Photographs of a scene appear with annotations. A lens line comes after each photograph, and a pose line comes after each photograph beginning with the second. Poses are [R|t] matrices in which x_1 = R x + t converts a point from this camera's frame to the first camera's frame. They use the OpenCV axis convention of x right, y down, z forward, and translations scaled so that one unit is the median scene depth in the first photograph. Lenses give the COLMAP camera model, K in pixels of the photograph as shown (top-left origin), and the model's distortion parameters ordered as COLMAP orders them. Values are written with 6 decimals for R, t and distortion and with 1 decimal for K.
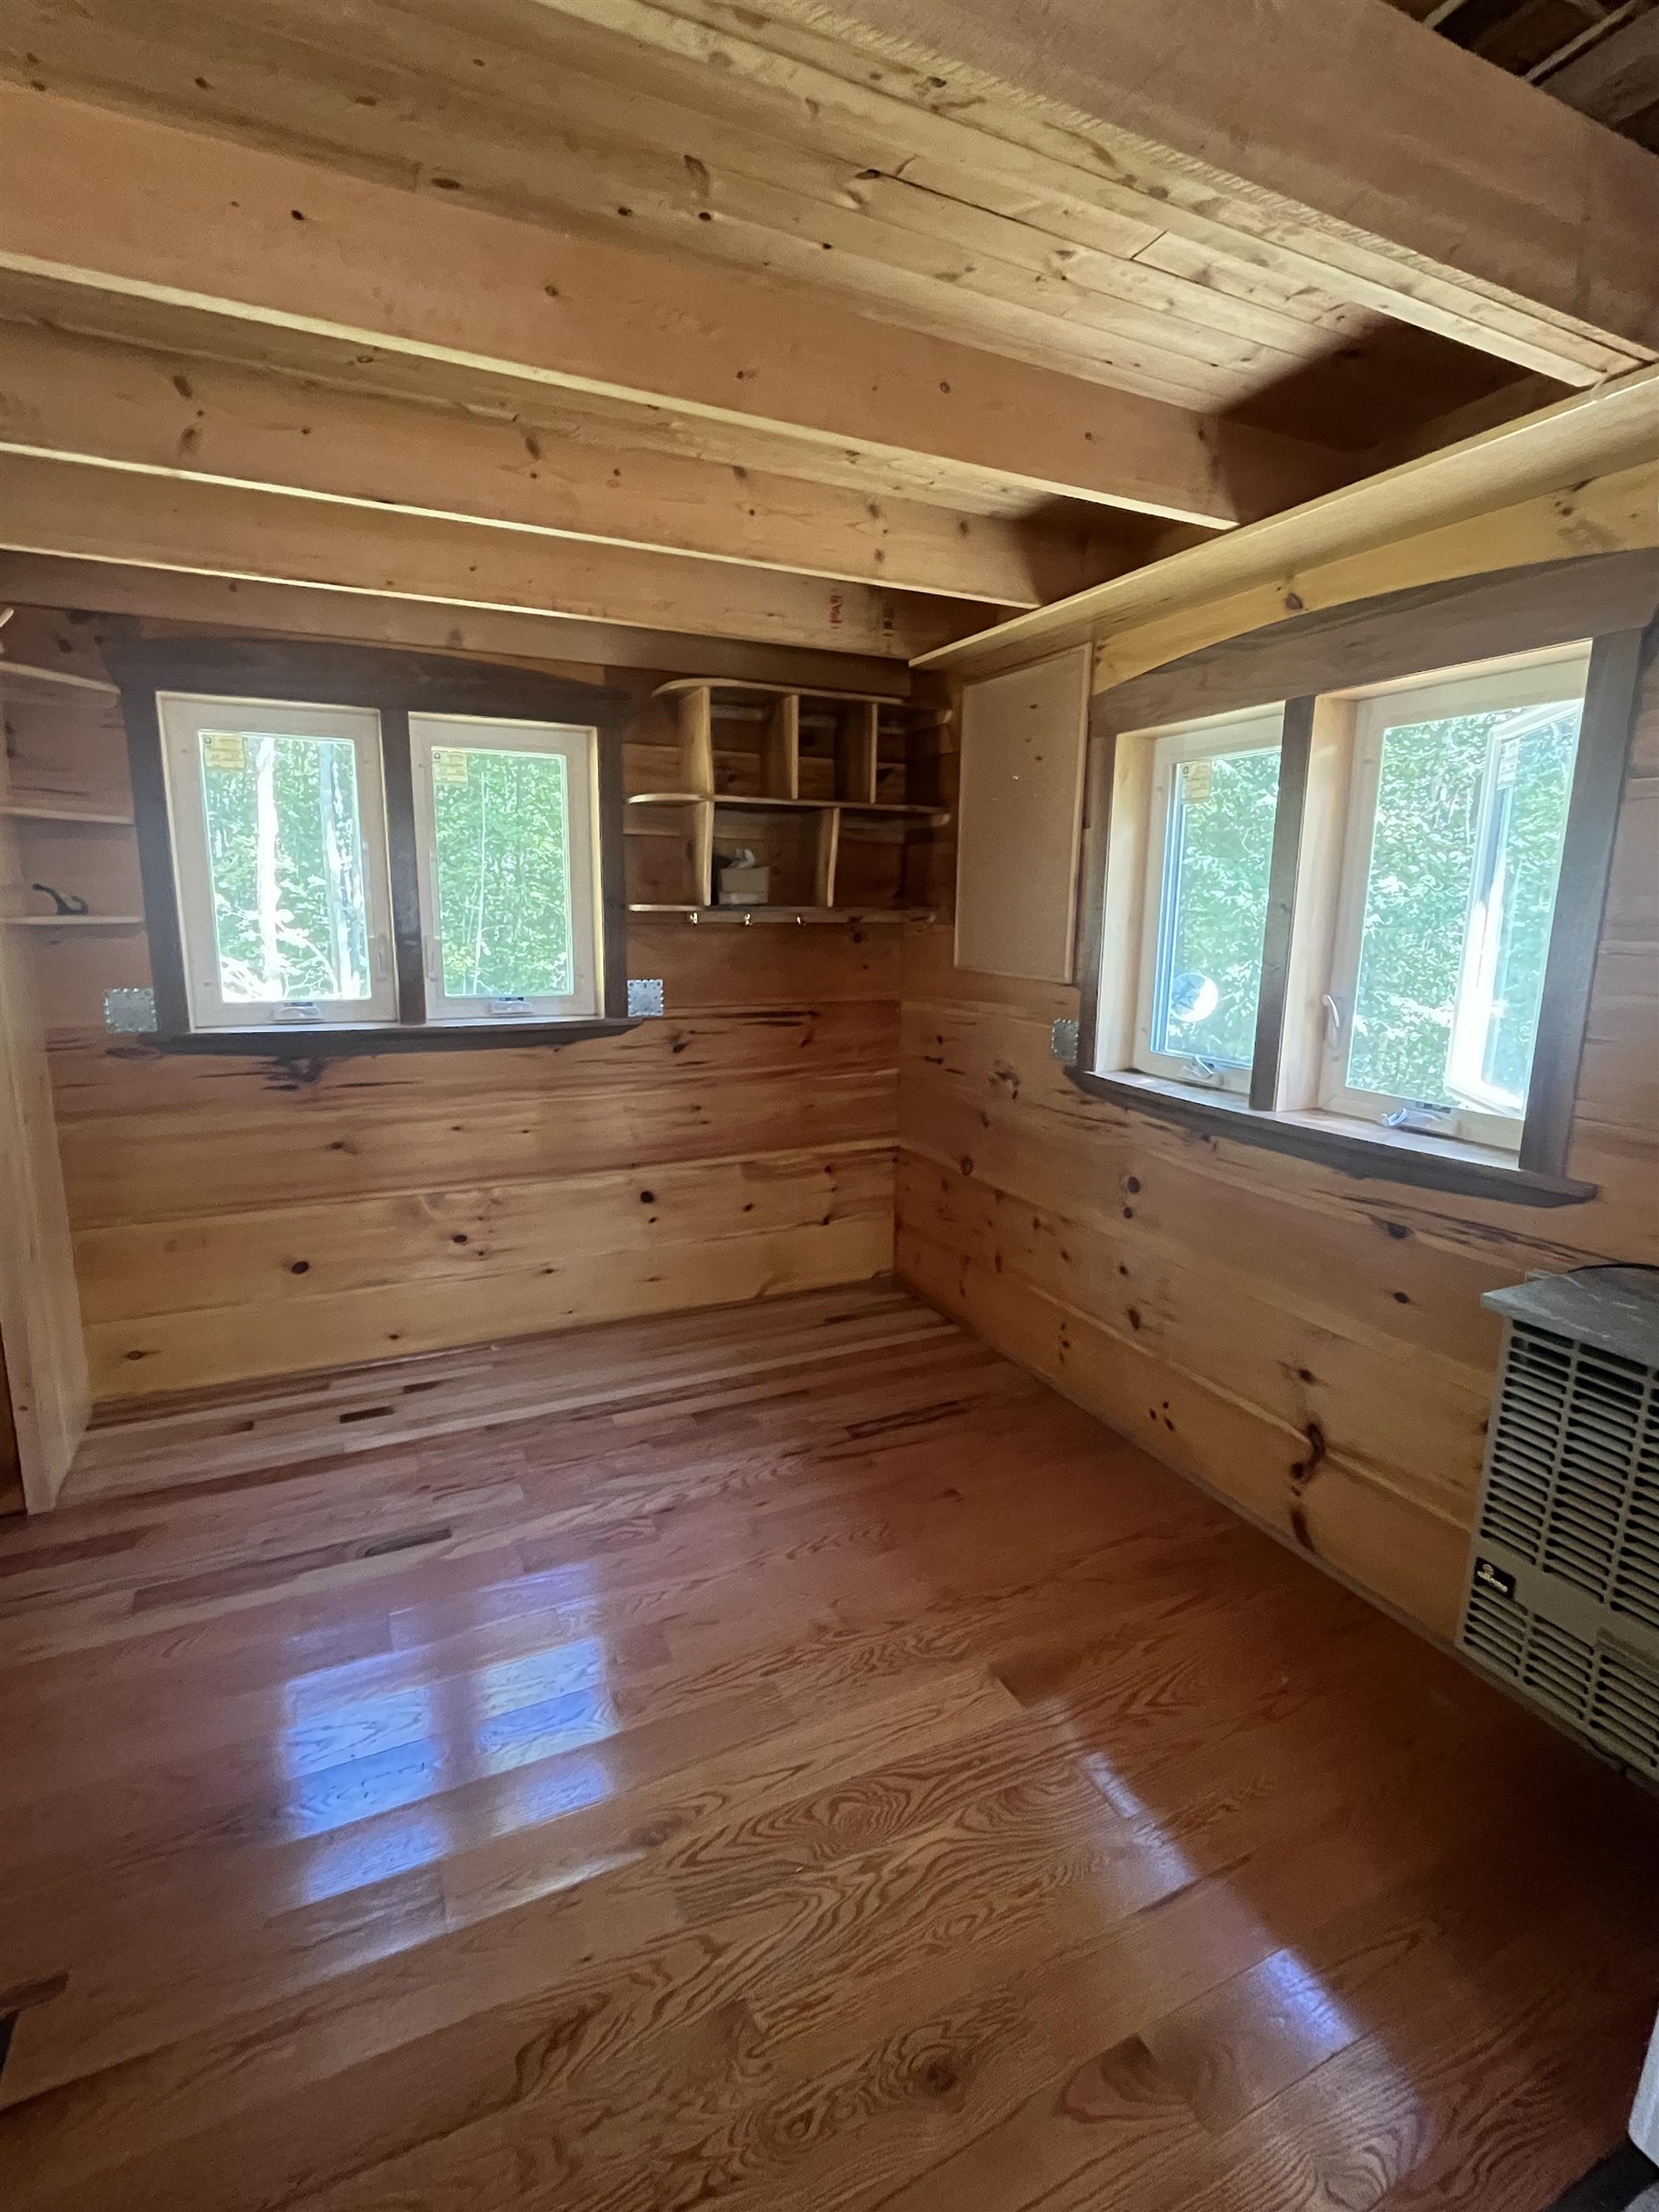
lens RADIAL K [[1040.5, 0, 826.3], [0, 1040.5, 1106.0], [0, 0, 1]] dist [-0.003066, -0.000173]
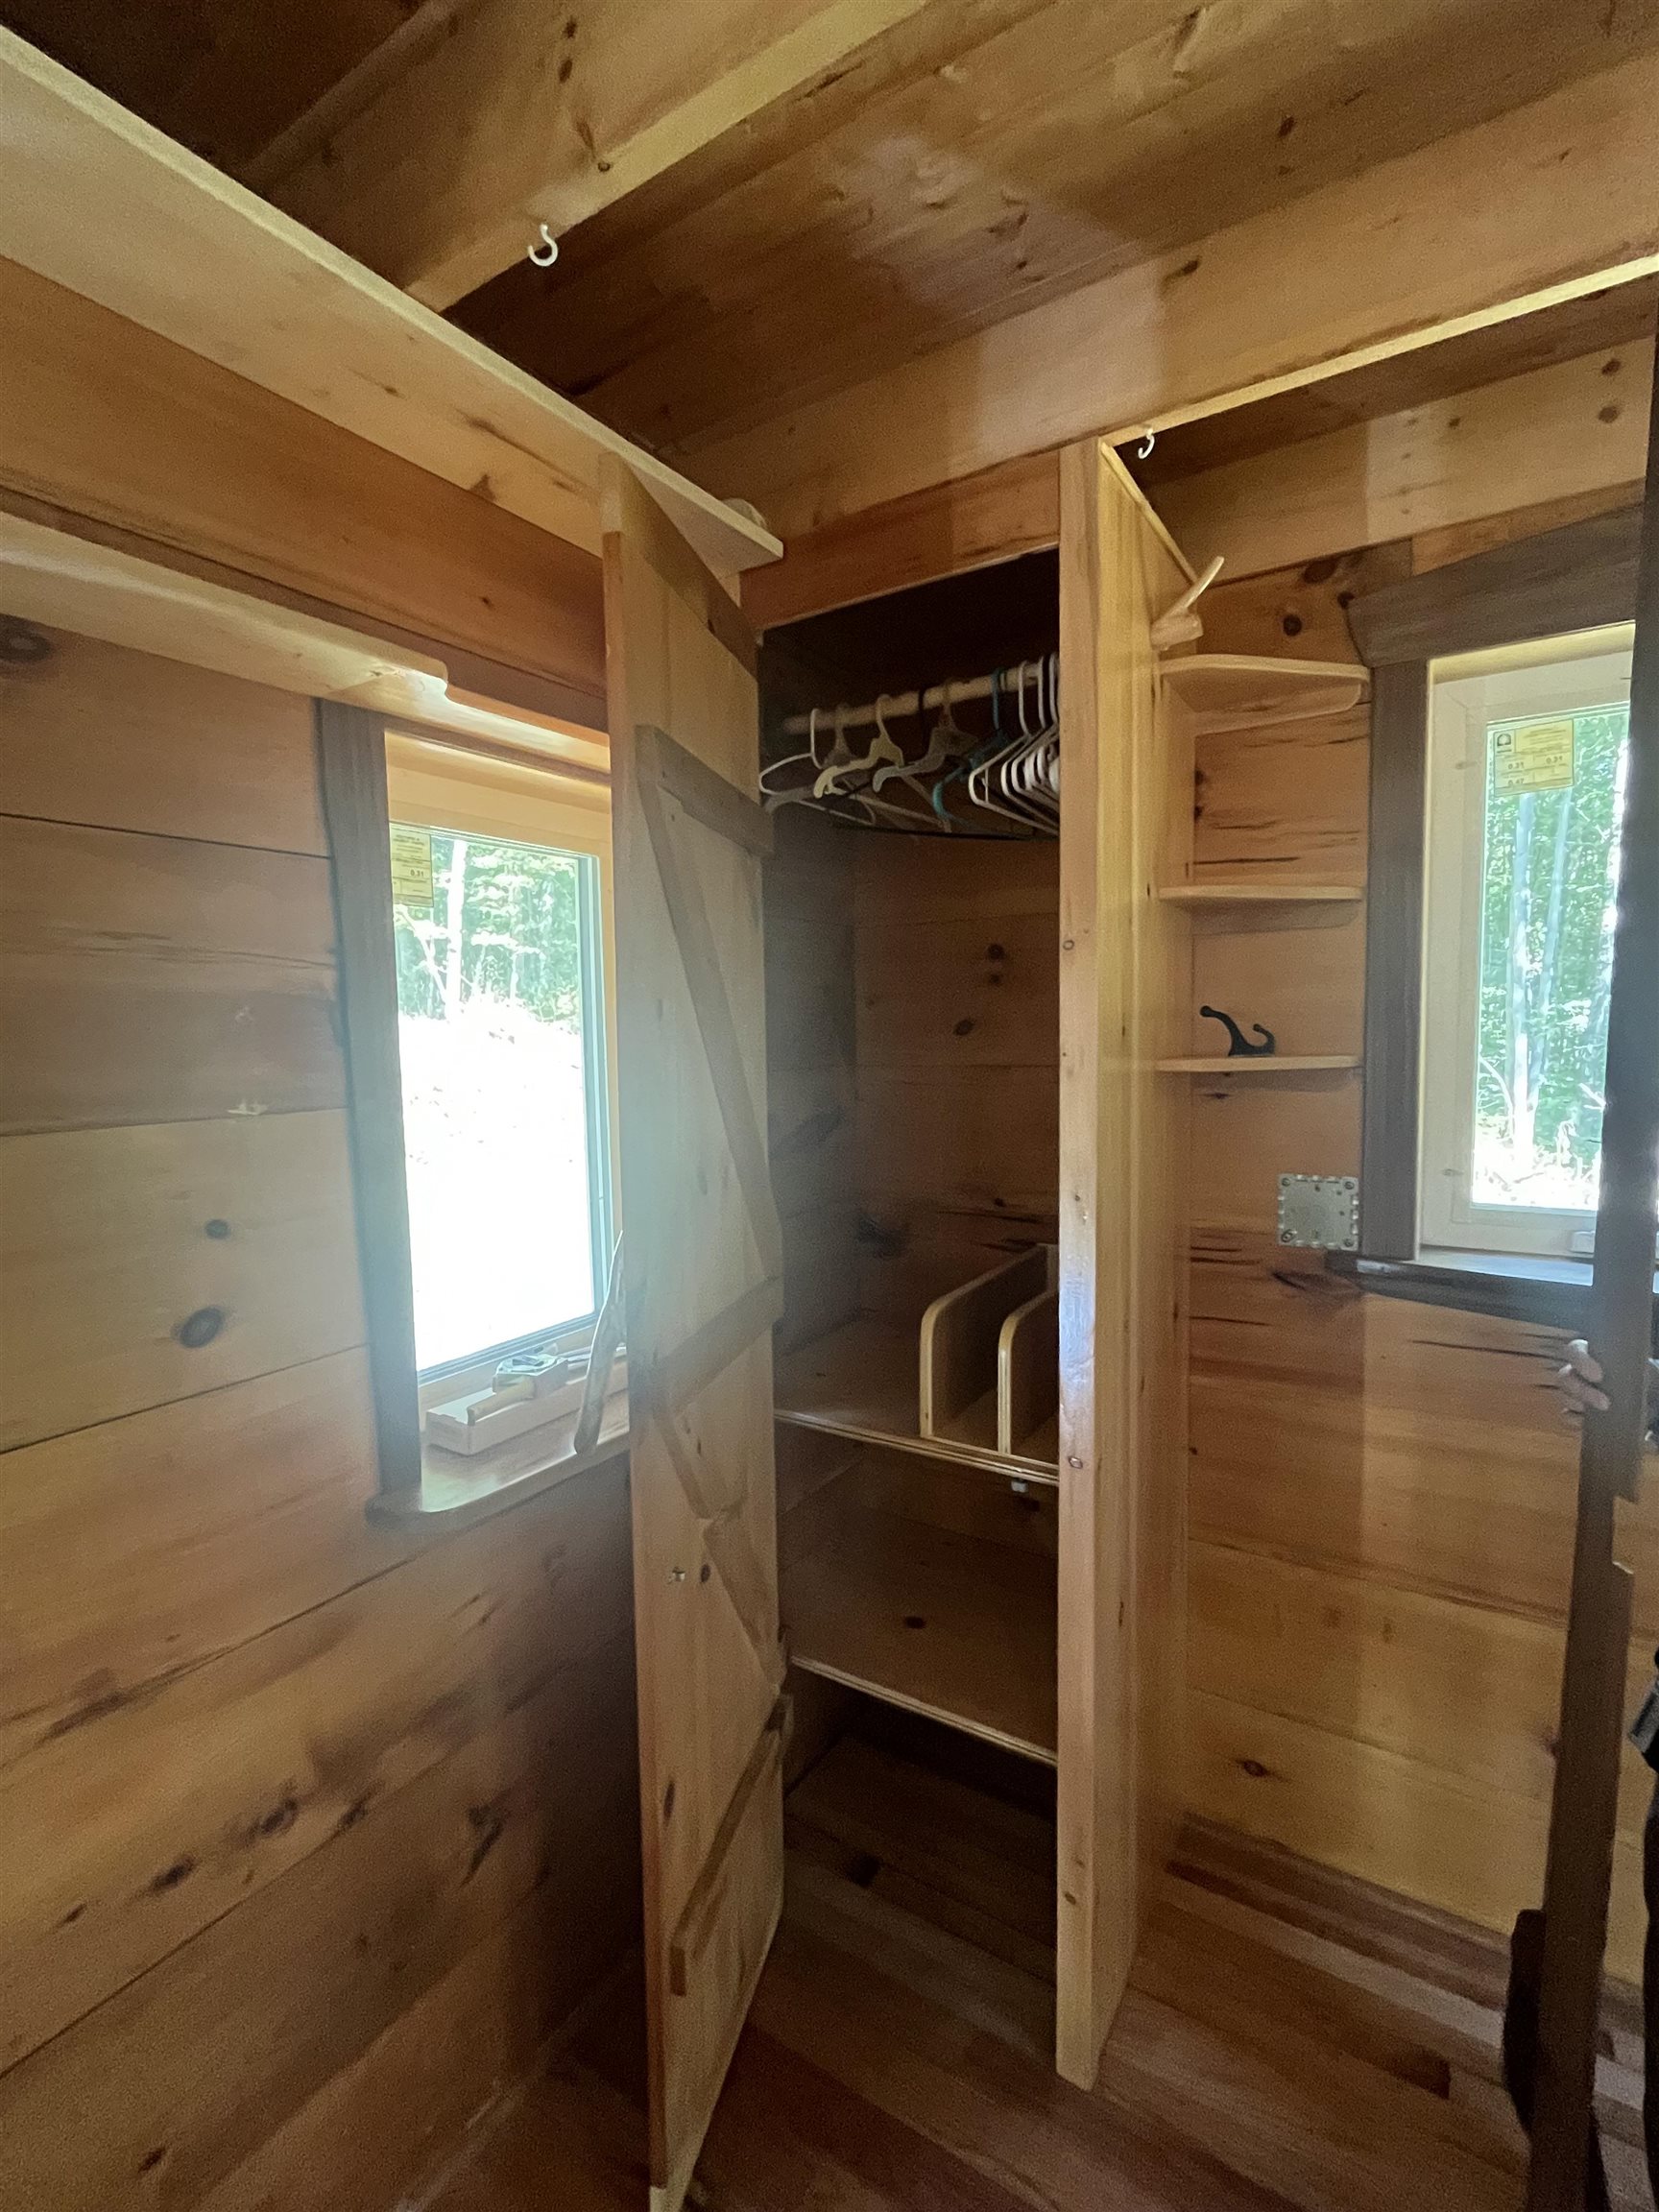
lens RADIAL K [[1040.5, 0, 840.2], [0, 1040.5, 1107.8], [0, 0, 1]] dist [-0.003066, -0.000173]
pose [[0.536293, 0.046477, -0.842752, -0.343441], [-0.134379, 0.990448, -0.030891, -0.103374], [0.833266, 0.129815, 0.537416, 0.481296]]
